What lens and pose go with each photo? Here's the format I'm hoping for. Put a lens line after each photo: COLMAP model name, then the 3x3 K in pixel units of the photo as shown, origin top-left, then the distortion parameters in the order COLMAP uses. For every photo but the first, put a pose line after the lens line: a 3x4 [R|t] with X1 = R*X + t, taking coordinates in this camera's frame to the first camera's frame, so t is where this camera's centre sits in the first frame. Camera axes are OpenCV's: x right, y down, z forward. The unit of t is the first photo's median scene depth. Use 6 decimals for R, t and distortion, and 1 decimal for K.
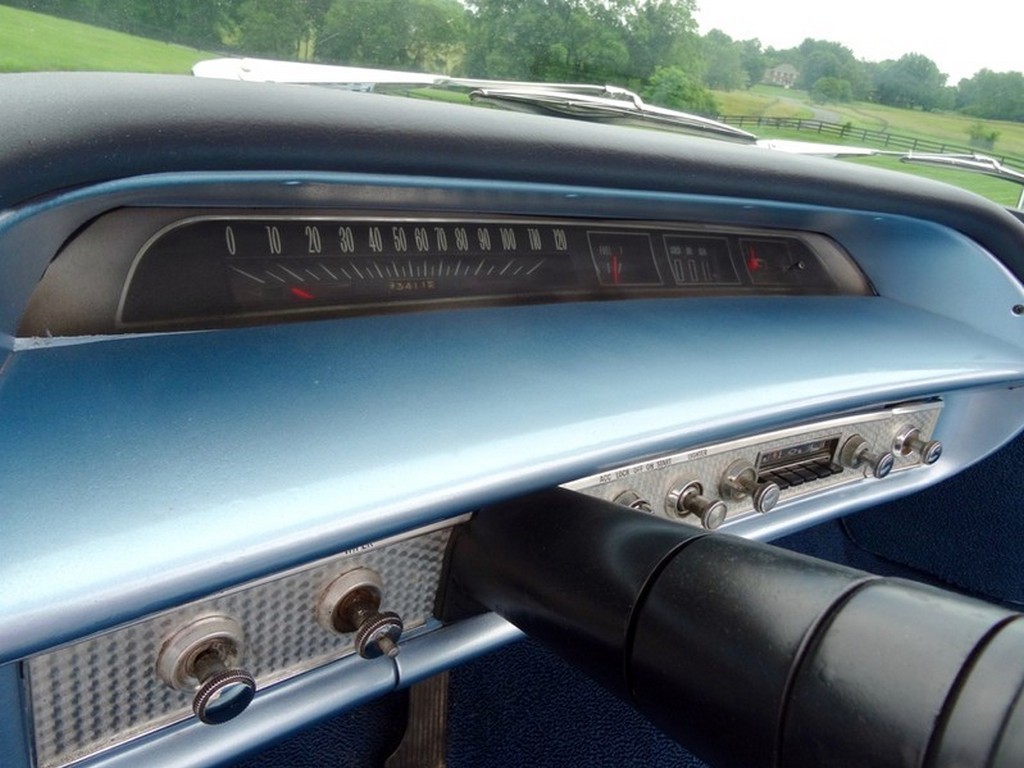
lens RADIAL K [[746.6, 0, 512.6], [0, 746.6, 373.0], [0, 0, 1]] dist [0.005536, 0.000870]
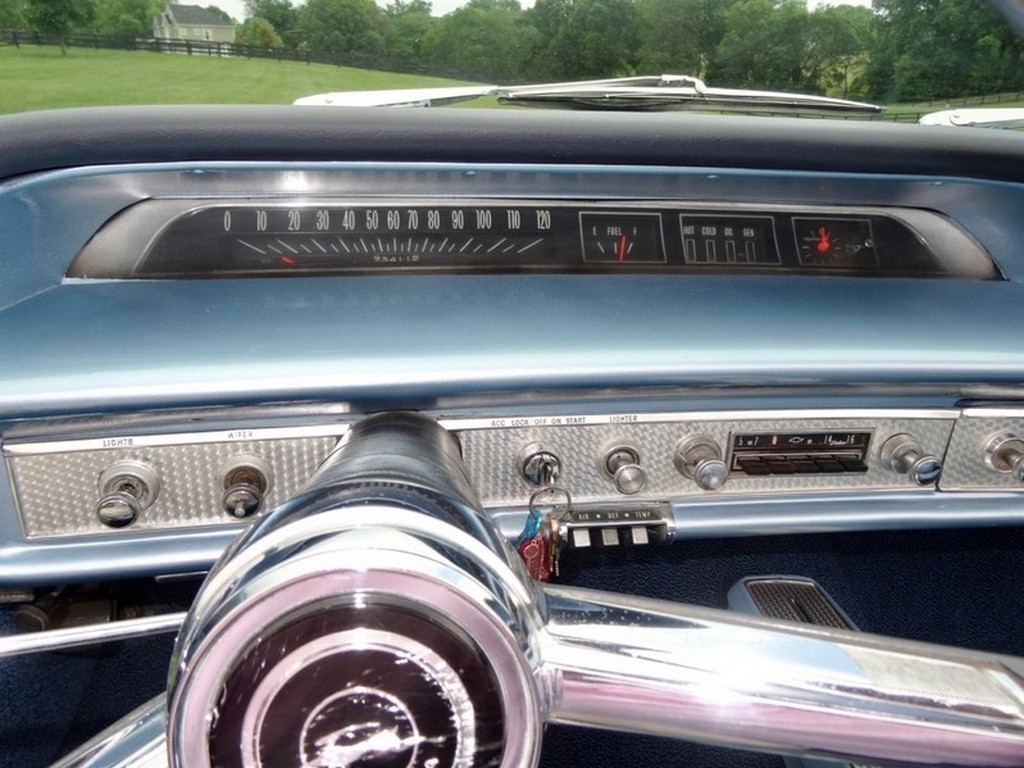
lens RADIAL K [[744.0, 0, 512.0], [0, 744.0, 384.0], [0, 0, 1]] dist [0.006551, 0.000382]
pose [[0.877998, 0.057158, -0.475240, 0.453512], [-0.068006, 0.997669, -0.005649, 0.059184], [0.473809, 0.037279, 0.879838, 0.016841]]
